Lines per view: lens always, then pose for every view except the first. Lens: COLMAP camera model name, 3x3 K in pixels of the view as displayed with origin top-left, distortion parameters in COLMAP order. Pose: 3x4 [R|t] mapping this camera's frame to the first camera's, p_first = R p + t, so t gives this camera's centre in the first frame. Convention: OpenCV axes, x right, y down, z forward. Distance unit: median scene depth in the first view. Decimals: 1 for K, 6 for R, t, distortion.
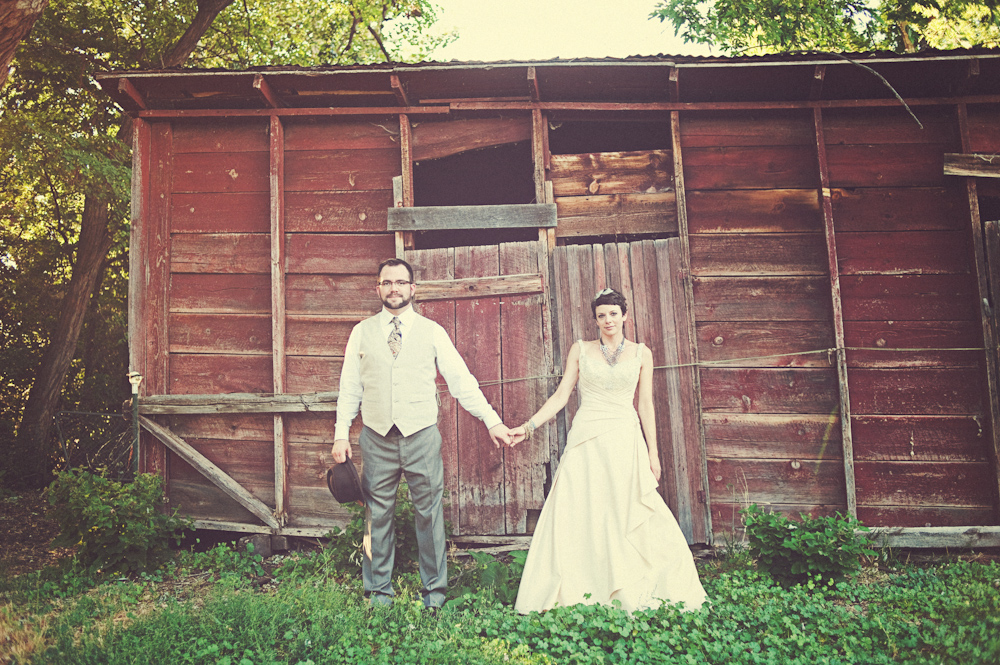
lens RADIAL K [[1073.9, 0, 499.8], [0, 1073.9, 310.5], [0, 0, 1]] dist [-0.051908, 0.017608]
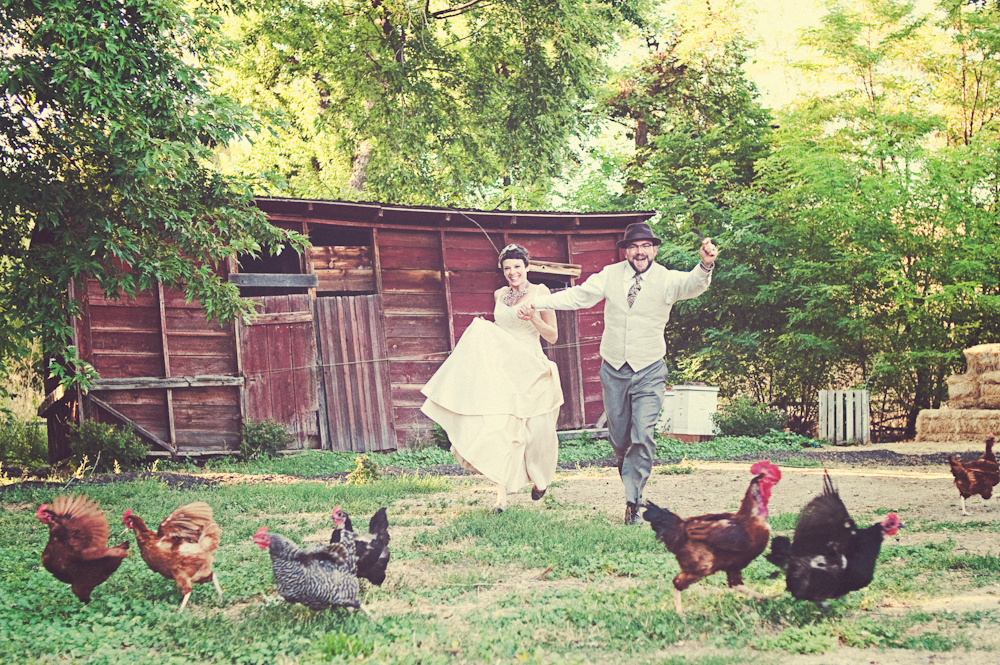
lens RADIAL K [[1073.9, 0, 499.8], [0, 1073.9, 310.5], [0, 0, 1]] dist [-0.051908, 0.017608]
pose [[0.857494, 0.016944, 0.514215, -0.642528], [-0.023557, 0.999702, 0.006343, -0.055773], [-0.513954, -0.017552, 0.857638, -0.783529]]
